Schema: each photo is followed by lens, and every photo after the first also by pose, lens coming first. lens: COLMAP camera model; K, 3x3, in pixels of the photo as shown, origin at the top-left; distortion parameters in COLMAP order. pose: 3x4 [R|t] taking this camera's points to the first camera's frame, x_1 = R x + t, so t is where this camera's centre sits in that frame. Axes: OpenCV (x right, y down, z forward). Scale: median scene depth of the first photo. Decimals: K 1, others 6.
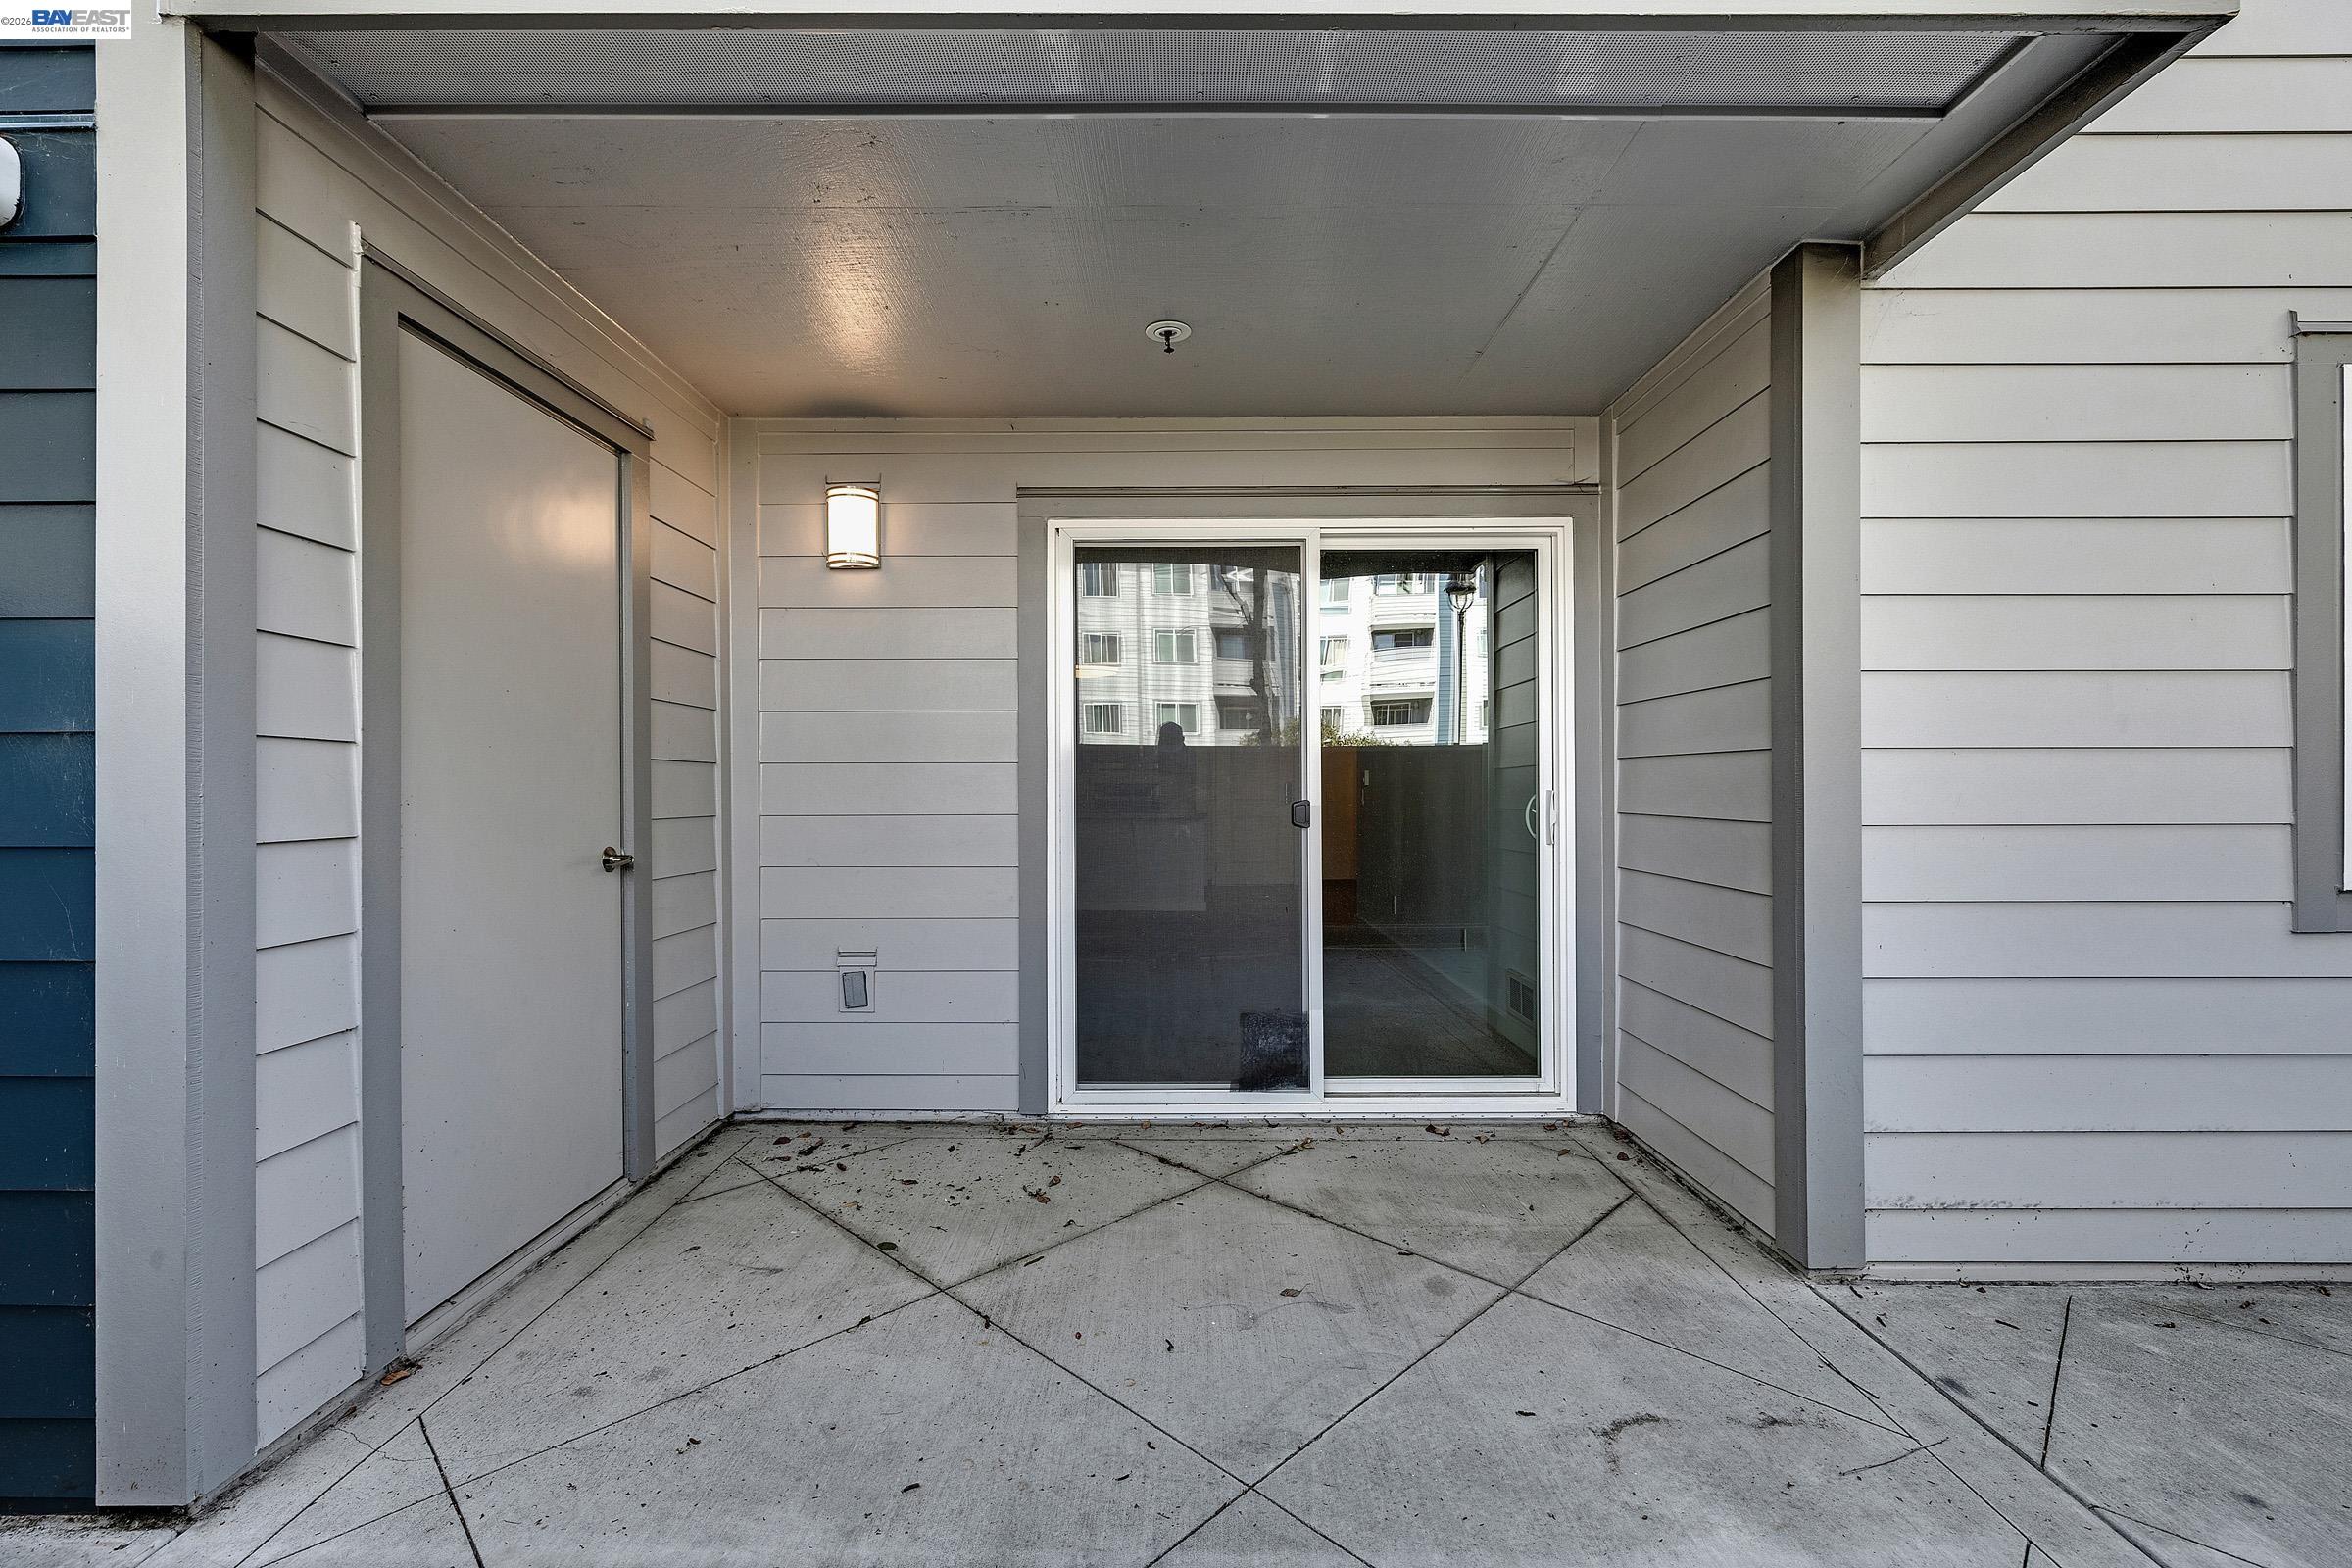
lens RADIAL K [[981.2, 0, 1175.1], [0, 981.2, 787.6], [0, 0, 1]] dist [0.001044, -0.000969]
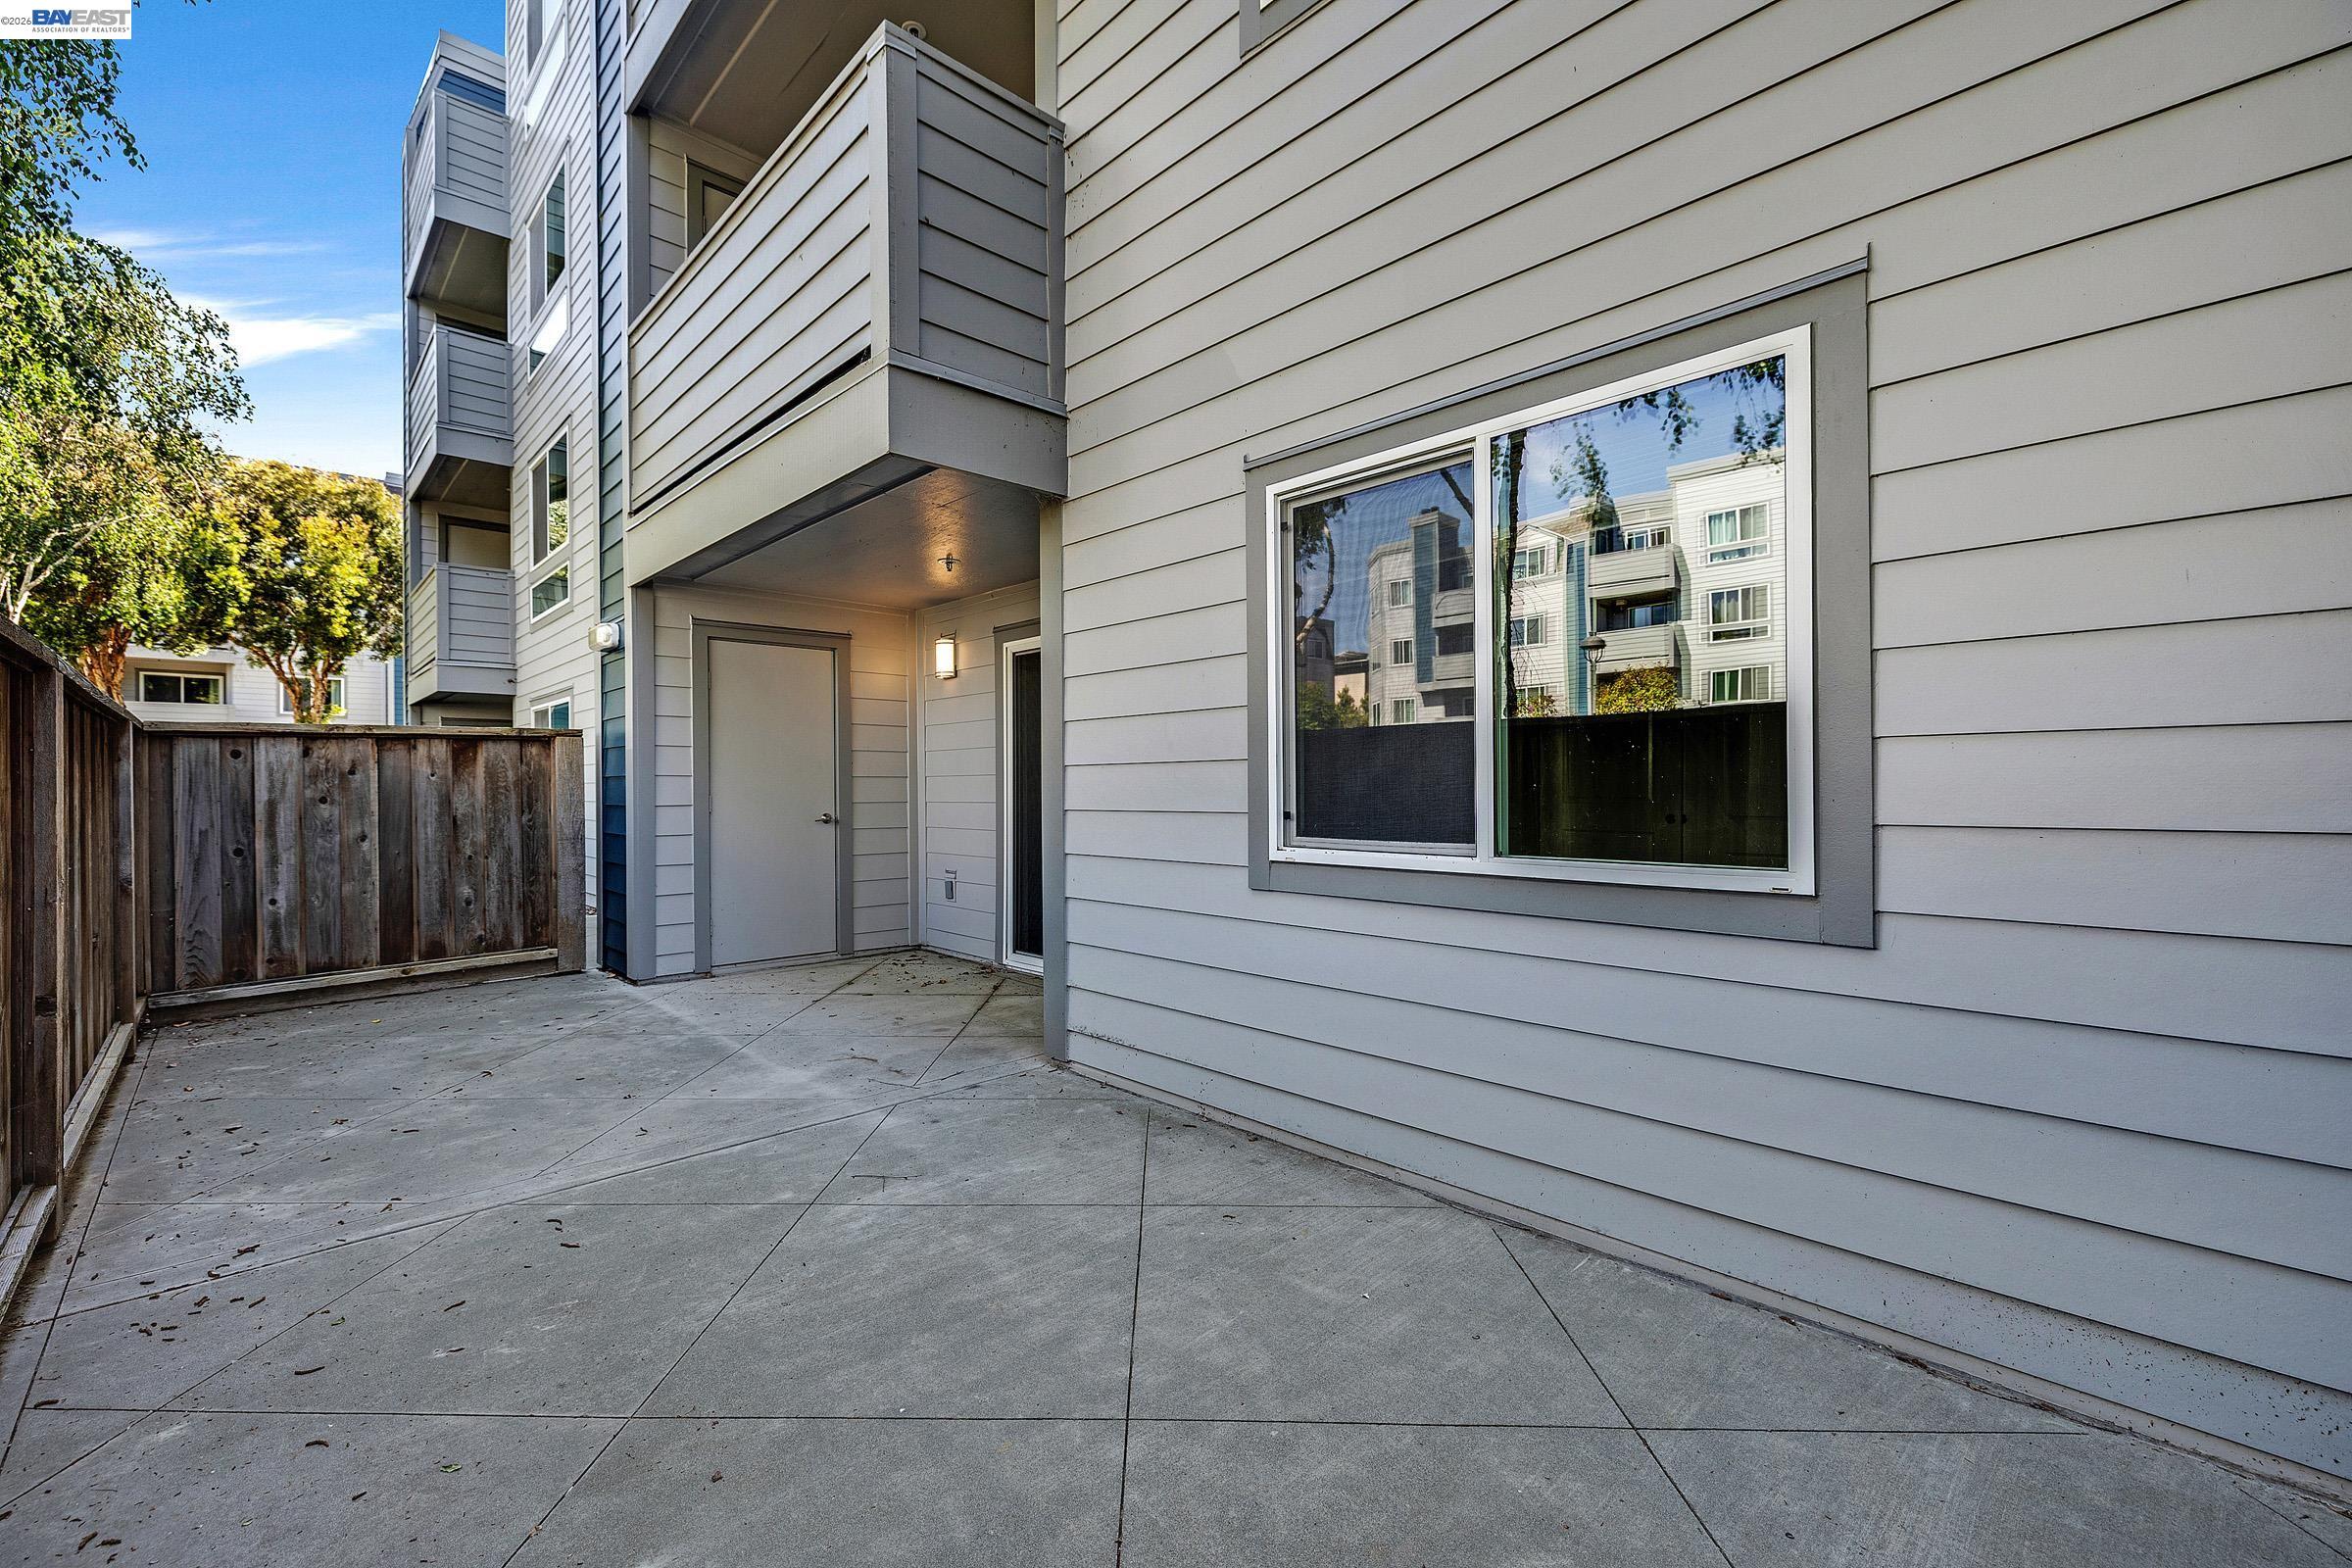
lens RADIAL K [[981.2, 0, 1166.0], [0, 981.2, 787.2], [0, 0, 1]] dist [0.001044, -0.000969]
pose [[0.686950, -0.003585, -0.726696, 1.655305], [0.006020, 0.999982, 0.000758, -0.001341], [0.726680, -0.004895, 0.686959, -0.057556]]
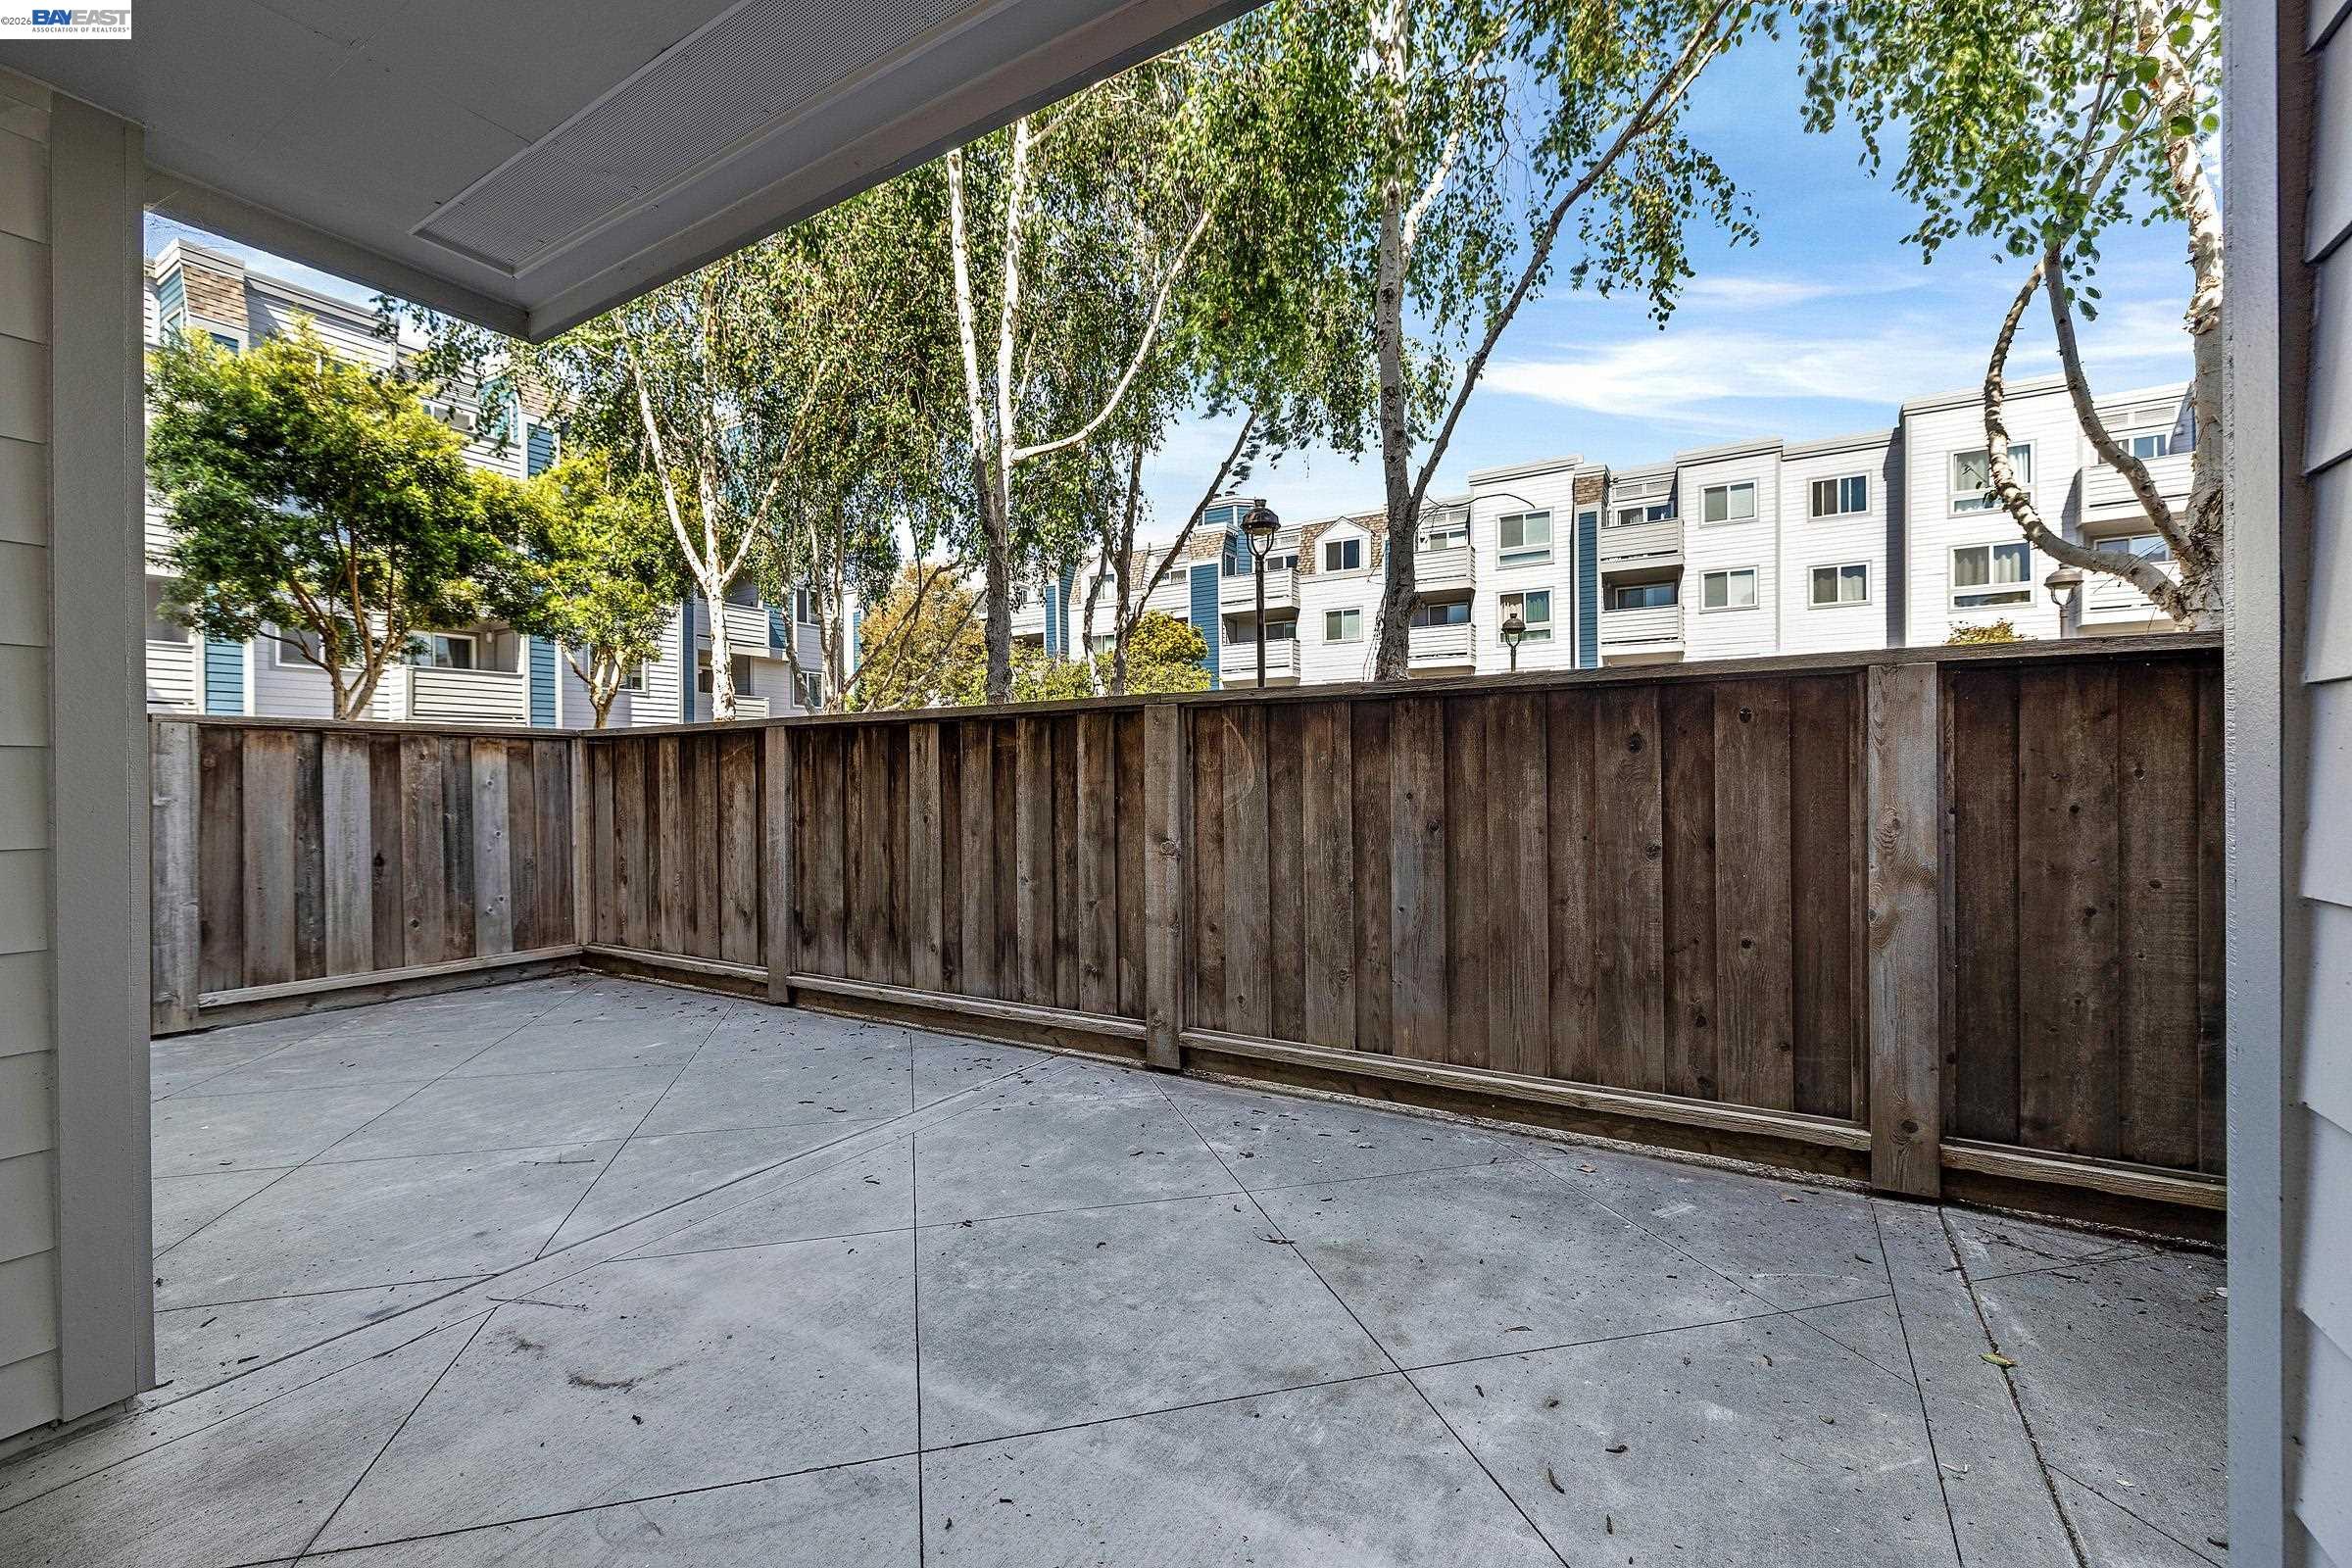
lens RADIAL K [[981.2, 0, 1173.1], [0, 981.2, 781.0], [0, 0, 1]] dist [0.001044, -0.000969]
pose [[-0.856061, 0.007145, 0.516825, -0.398699], [0.009285, 0.999956, 0.001556, -0.007375], [-0.516791, 0.006131, -0.856090, 0.986508]]
